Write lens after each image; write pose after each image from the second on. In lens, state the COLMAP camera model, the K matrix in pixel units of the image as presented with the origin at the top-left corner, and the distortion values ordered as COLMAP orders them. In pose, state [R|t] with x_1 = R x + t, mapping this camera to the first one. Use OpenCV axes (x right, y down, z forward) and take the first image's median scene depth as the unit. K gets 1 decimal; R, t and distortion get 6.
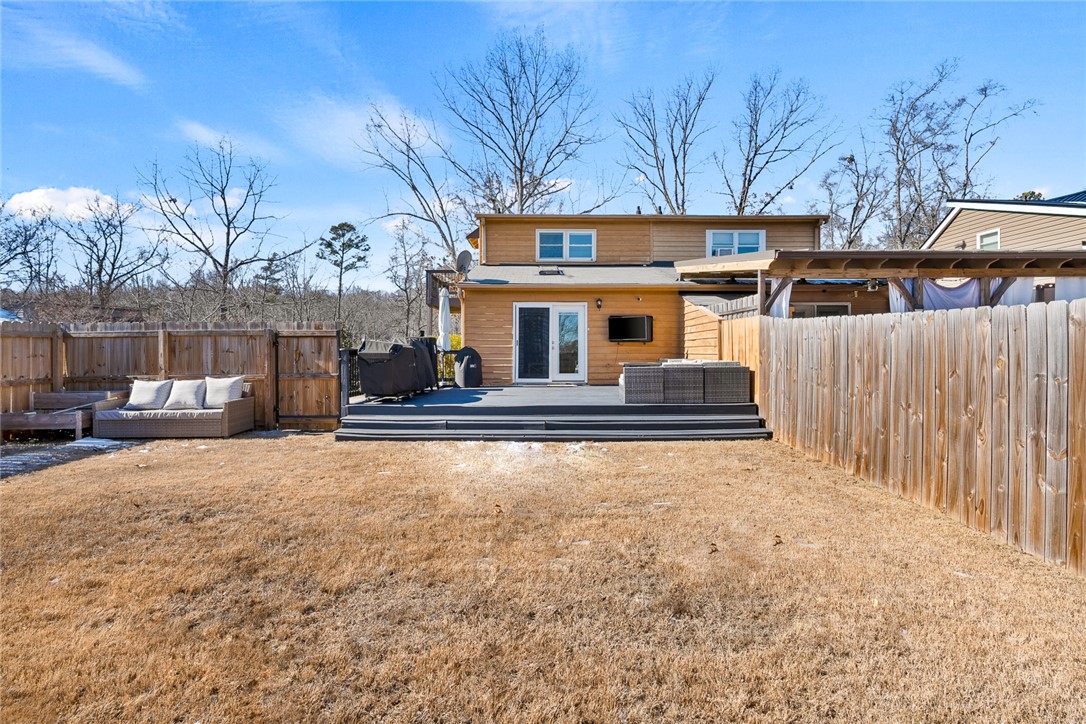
lens RADIAL K [[517.8, 0, 540.7], [0, 517.8, 357.8], [0, 0, 1]] dist [-0.008828, 0.000531]
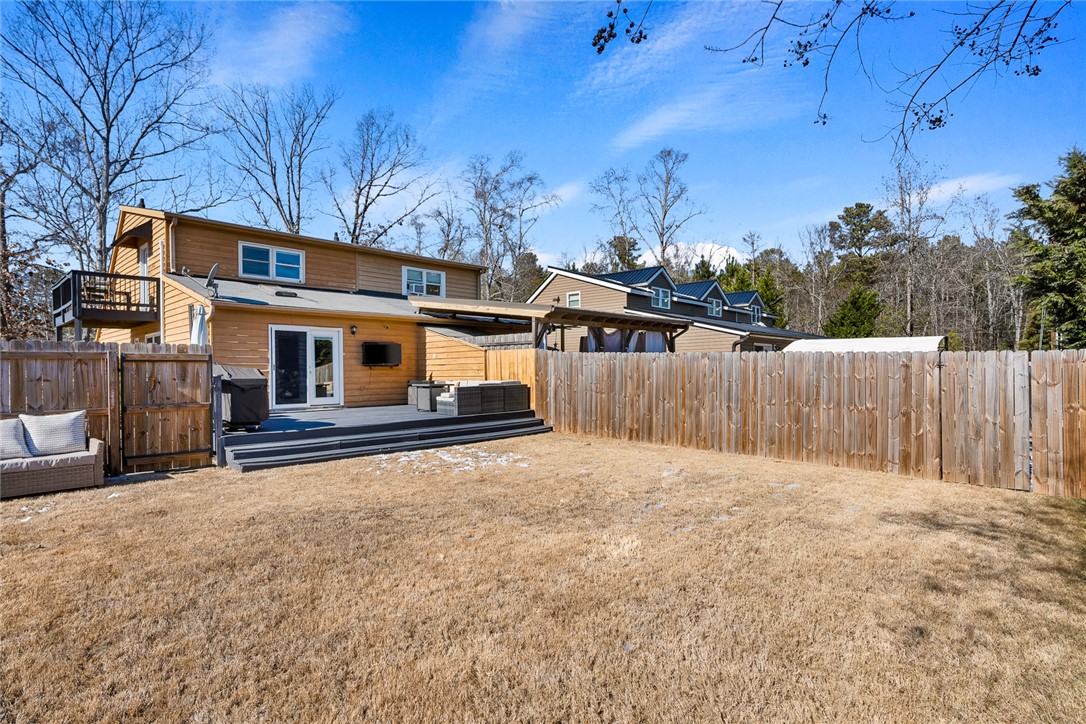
lens RADIAL K [[547.7, 0, 542.5], [0, 547.7, 382.6], [0, 0, 1]] dist [-0.001695, 0.000092]
pose [[0.695308, -0.021065, 0.718403, -0.649925], [0.019969, 0.999751, 0.009988, -0.001617], [-0.718435, 0.007401, 0.695555, -0.081203]]
